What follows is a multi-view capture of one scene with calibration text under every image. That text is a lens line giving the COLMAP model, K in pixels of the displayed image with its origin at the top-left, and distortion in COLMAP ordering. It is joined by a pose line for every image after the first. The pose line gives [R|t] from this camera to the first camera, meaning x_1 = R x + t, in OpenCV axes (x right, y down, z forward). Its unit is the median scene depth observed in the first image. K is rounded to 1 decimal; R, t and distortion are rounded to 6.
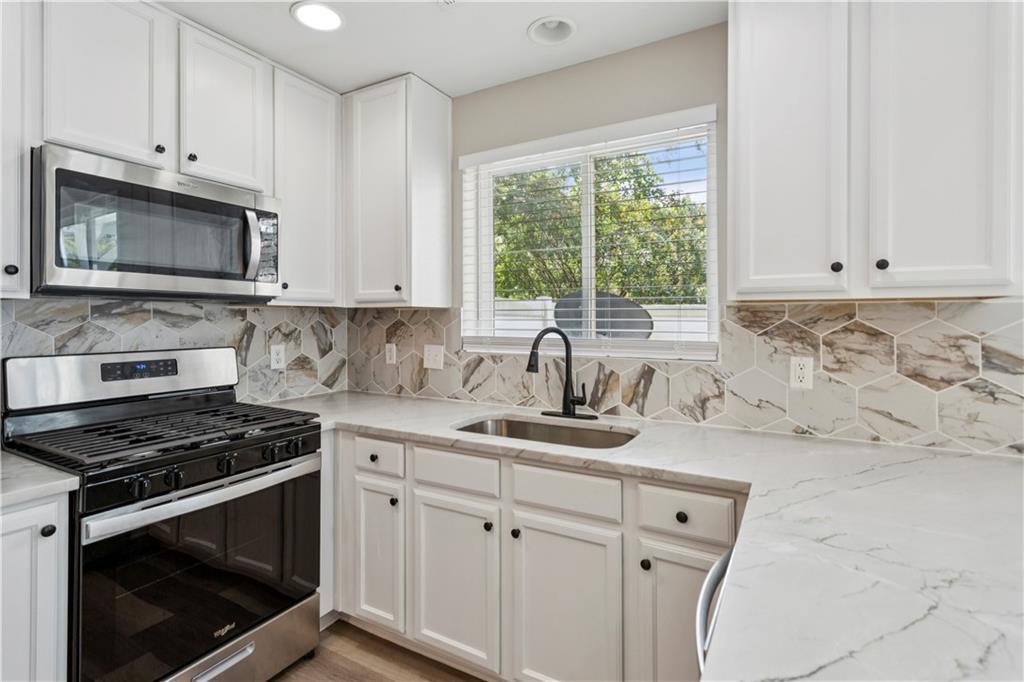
lens RADIAL K [[487.5, 0, 504.2], [0, 487.5, 317.8], [0, 0, 1]] dist [0.000769, 0.001640]
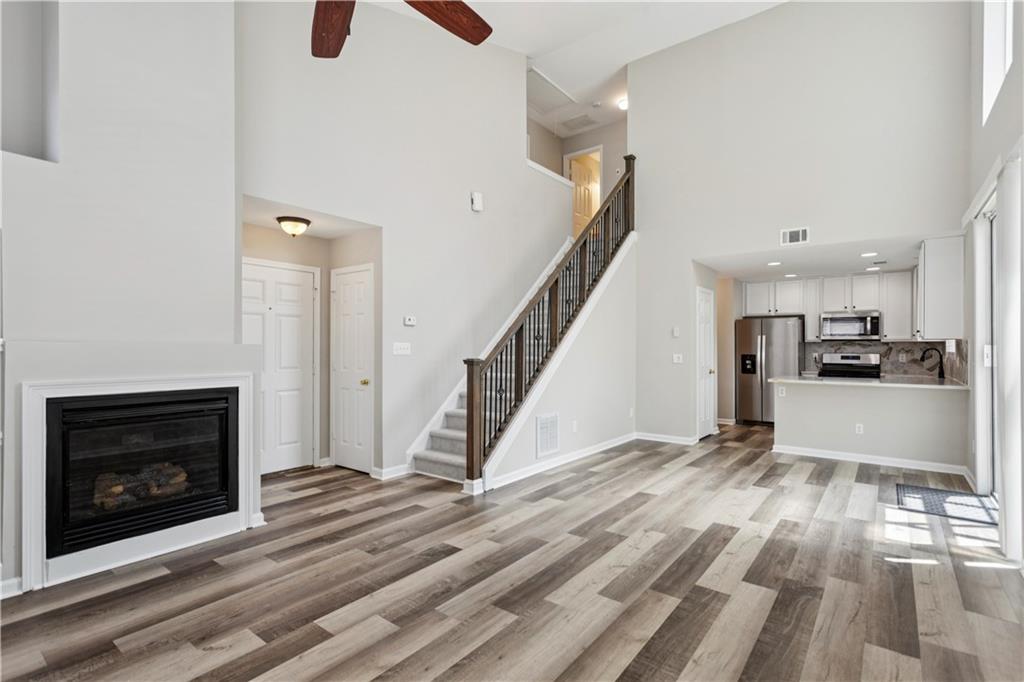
lens RADIAL K [[487.5, 0, 509.2], [0, 487.5, 345.8], [0, 0, 1]] dist [0.000769, 0.001640]
pose [[-0.140673, -0.003815, -0.990049, 3.729242], [0.000225, 0.999992, -0.003885, 0.019446], [0.990056, -0.000769, -0.140672, -1.278056]]
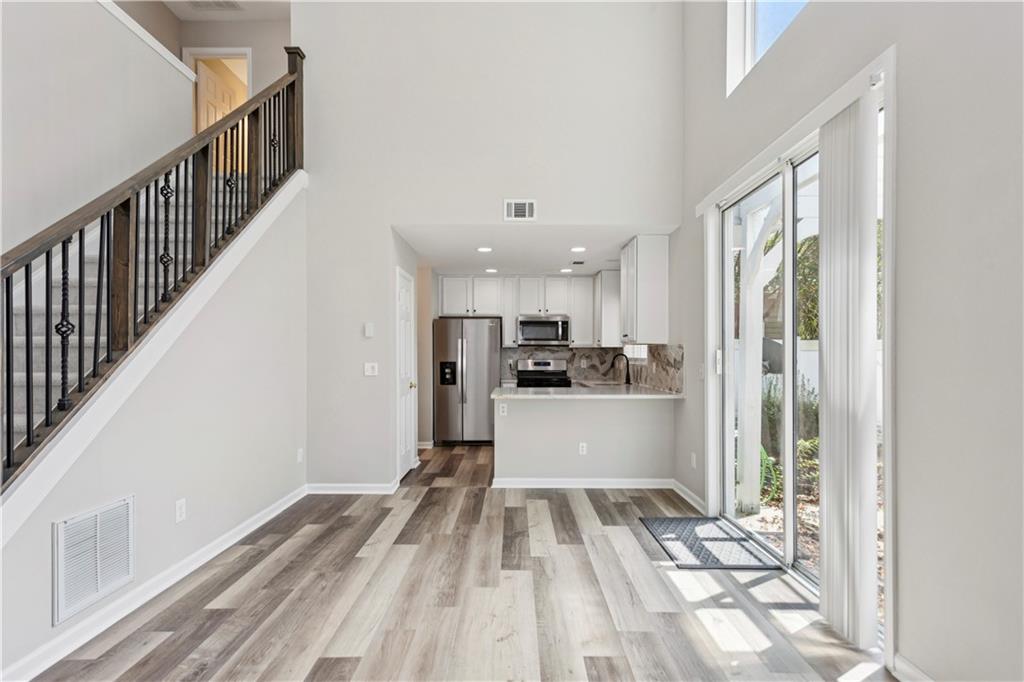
lens RADIAL K [[487.5, 0, 513.0], [0, 487.5, 360.4], [0, 0, 1]] dist [0.000769, 0.001640]
pose [[0.495279, 0.011874, -0.868653, 2.552641], [0.000408, 0.999903, 0.013901, 0.020748], [0.868734, -0.007239, 0.495226, -1.156787]]
